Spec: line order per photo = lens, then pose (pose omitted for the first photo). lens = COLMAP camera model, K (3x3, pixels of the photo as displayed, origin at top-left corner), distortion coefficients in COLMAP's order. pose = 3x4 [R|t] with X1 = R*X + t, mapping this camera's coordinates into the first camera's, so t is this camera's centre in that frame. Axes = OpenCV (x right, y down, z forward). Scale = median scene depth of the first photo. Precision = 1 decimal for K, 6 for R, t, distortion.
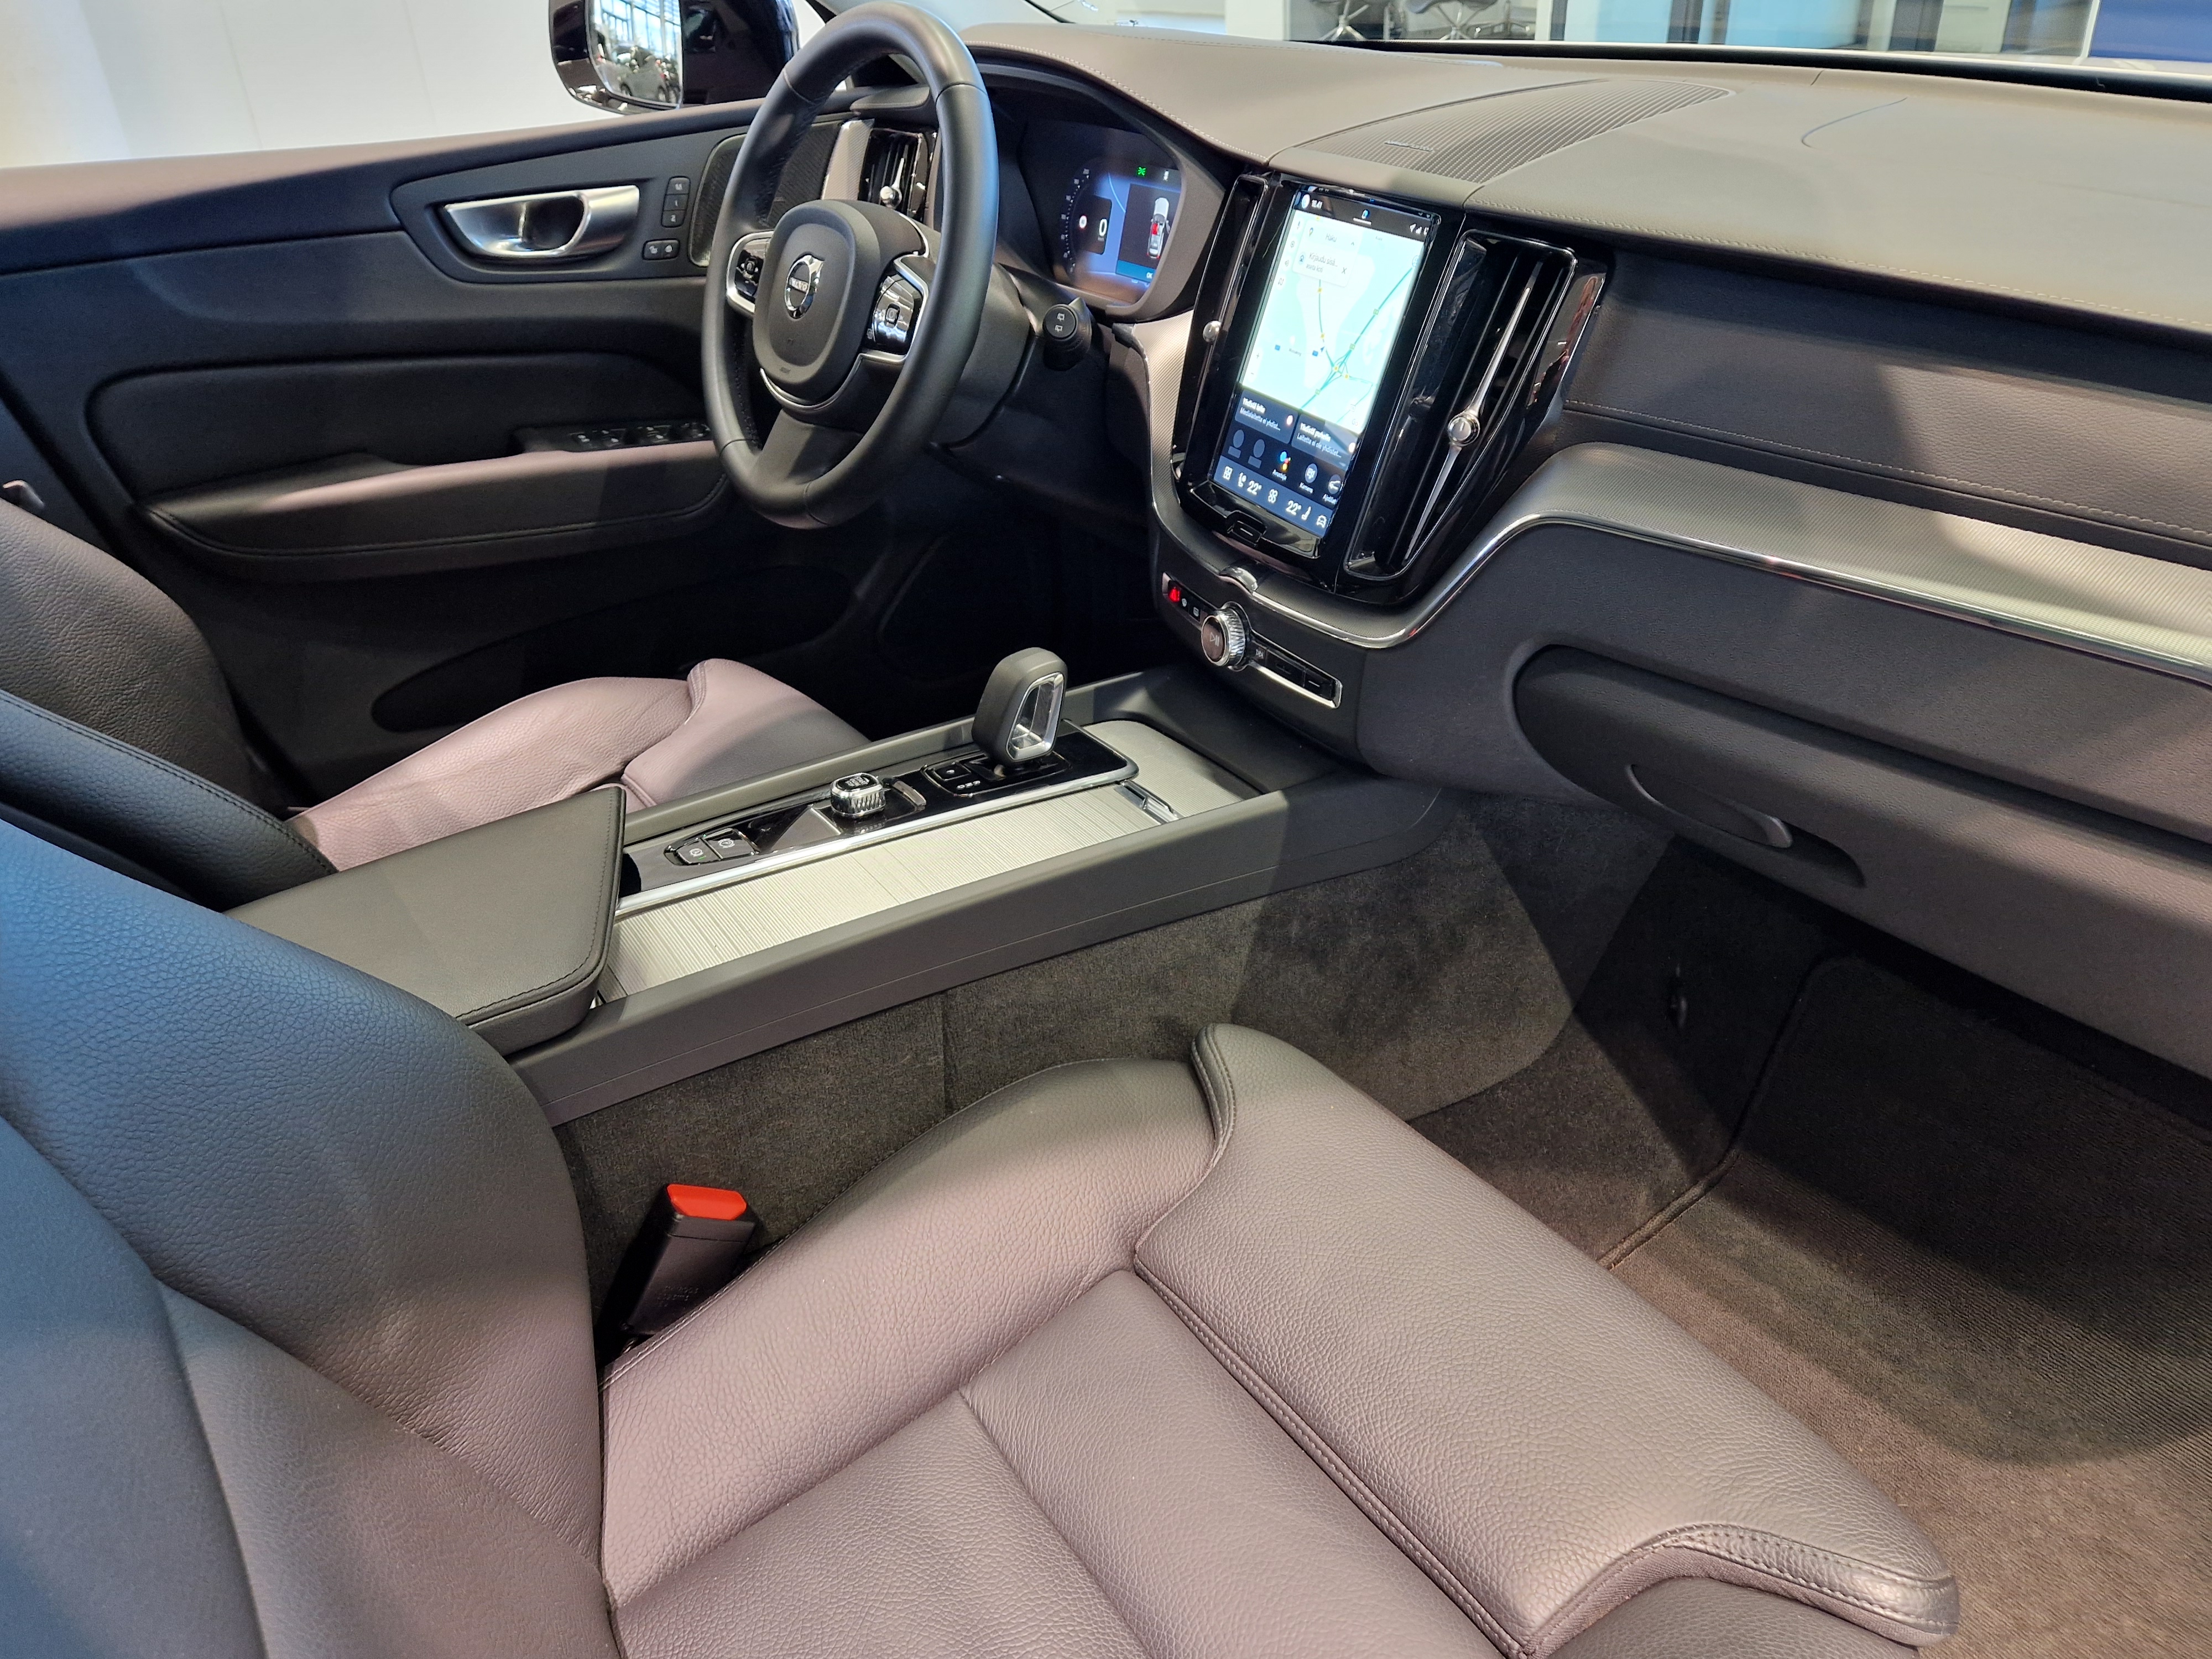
lens RADIAL K [[1577.5, 0, 1107.4], [0, 1577.5, 888.8], [0, 0, 1]] dist [0.056241, -0.057880]
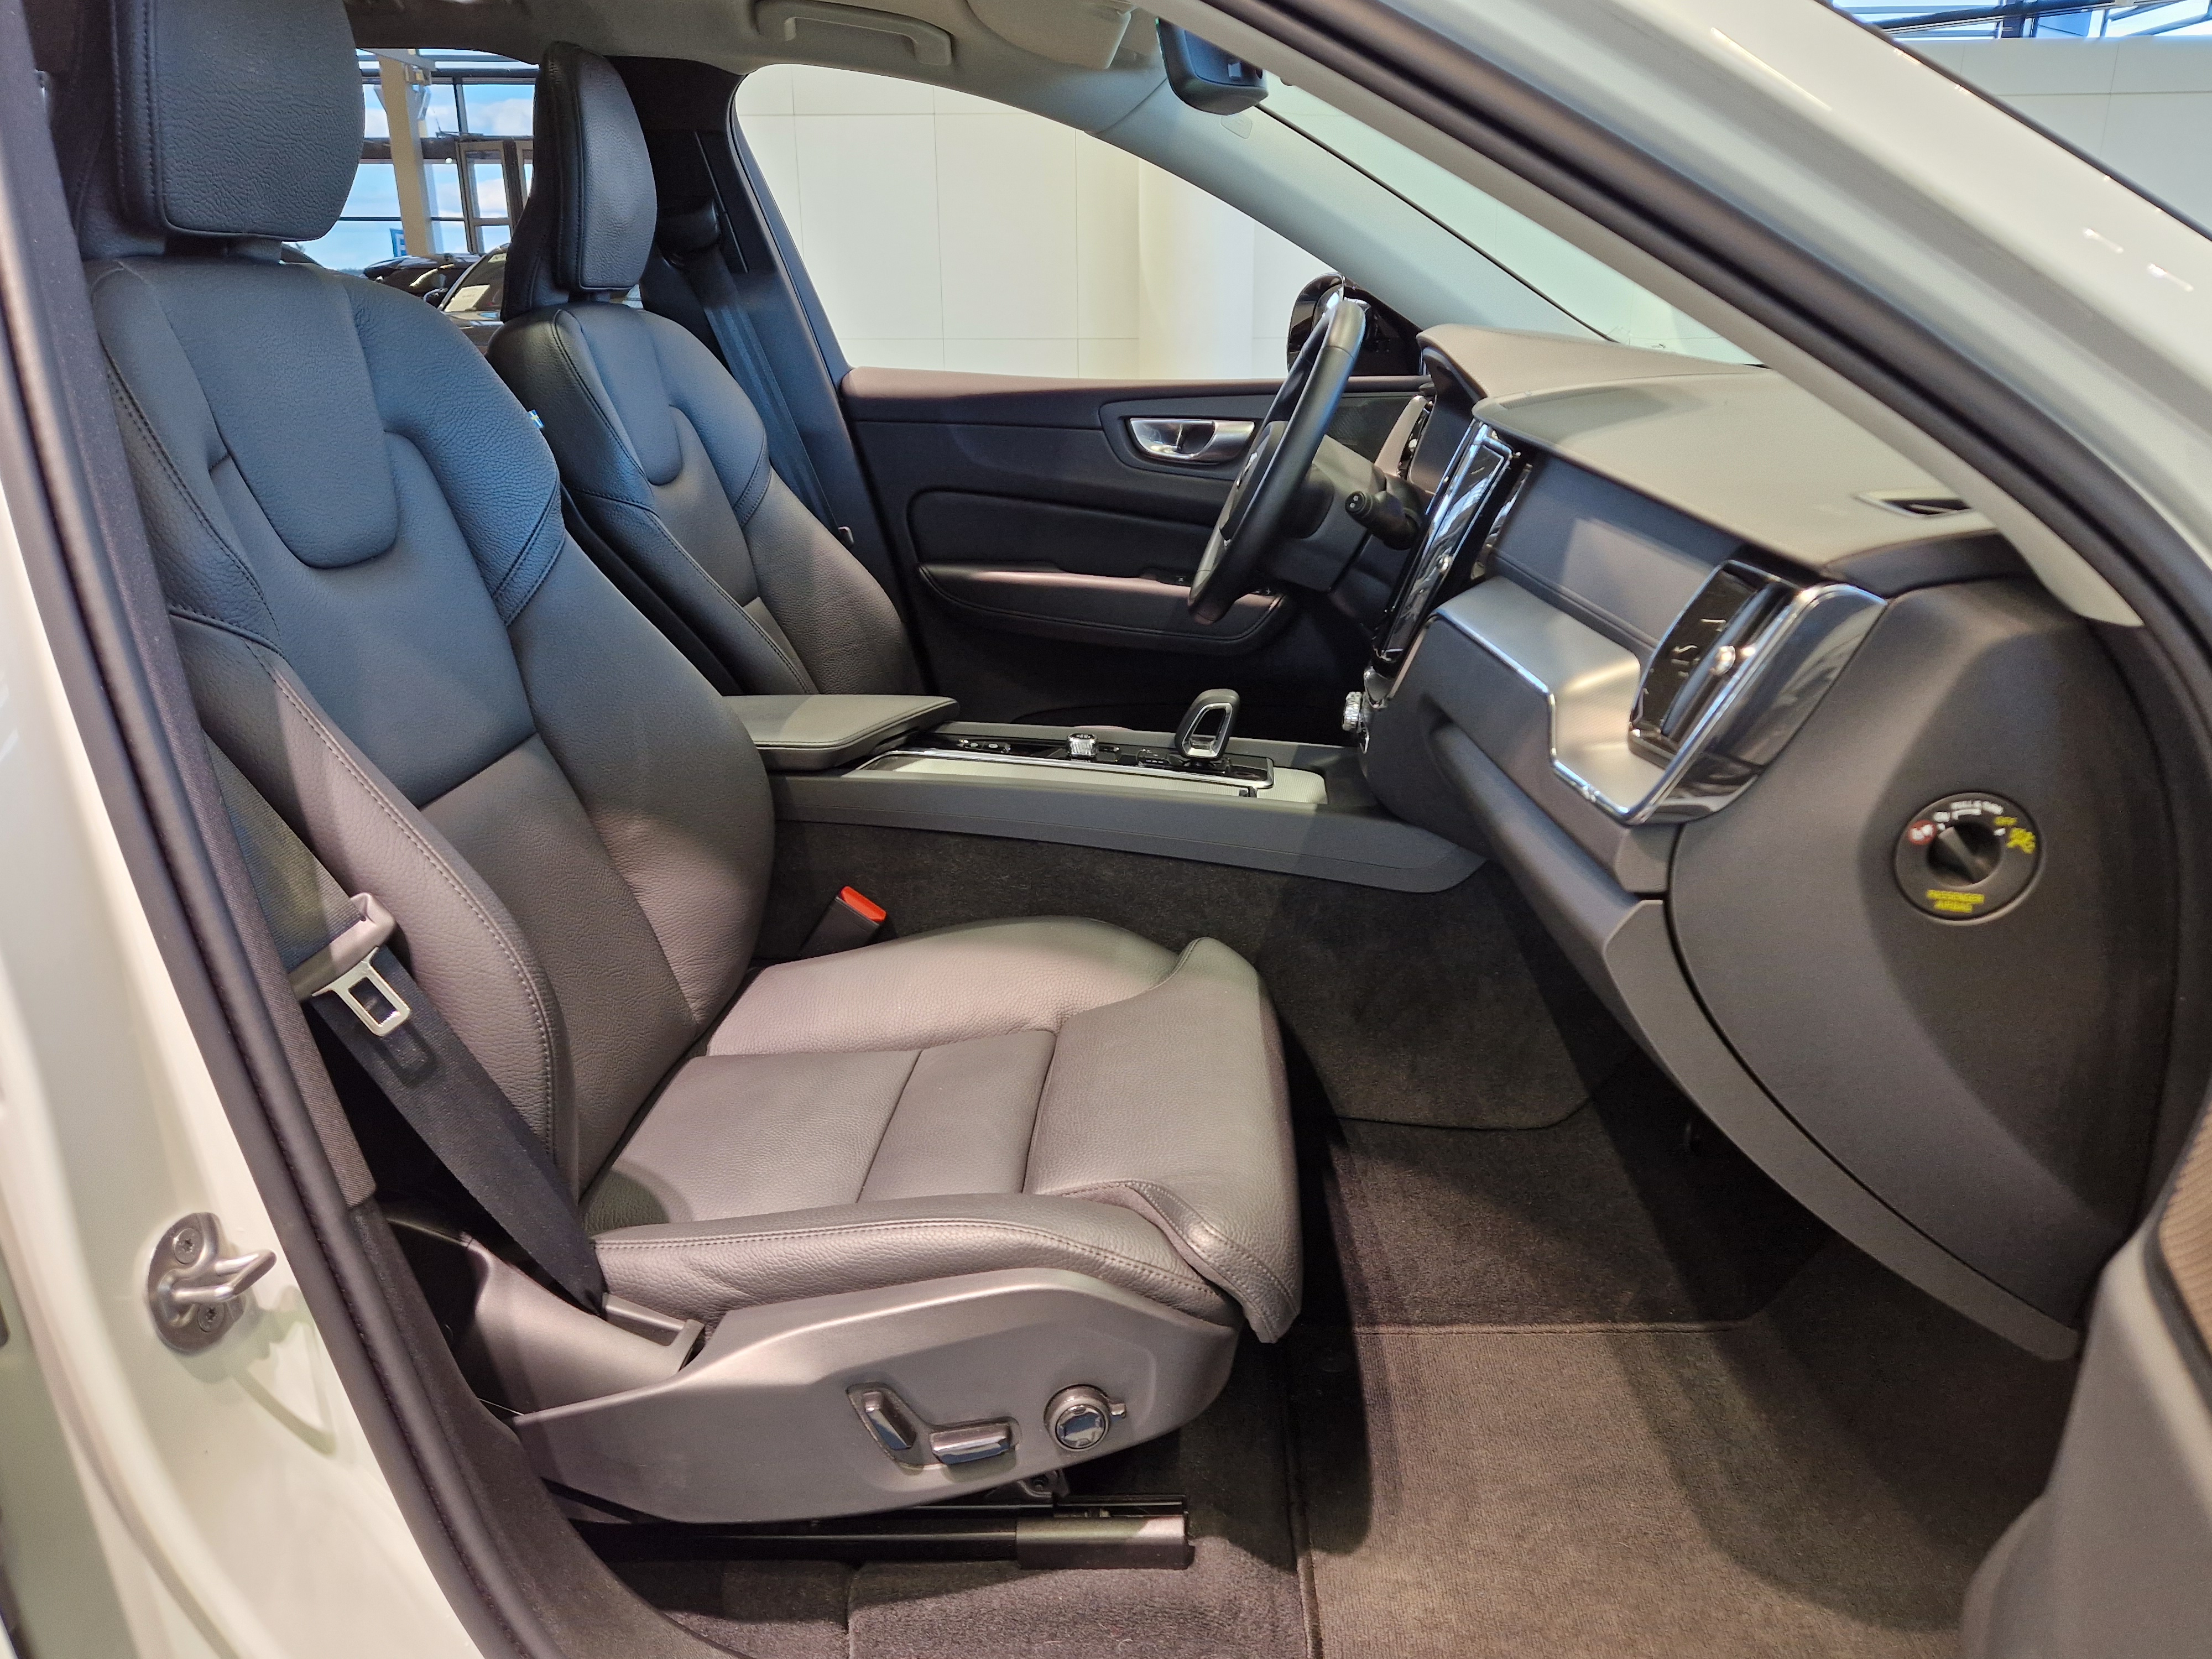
lens RADIAL K [[1495.0, 0, 1102.5], [0, 1495.0, 855.5], [0, 0, 1]] dist [0.057550, -0.051363]
pose [[0.800198, 0.254186, -0.543206, 0.541362], [-0.355909, 0.930275, -0.088980, 0.131288], [0.482714, 0.264534, 0.834871, -0.159472]]
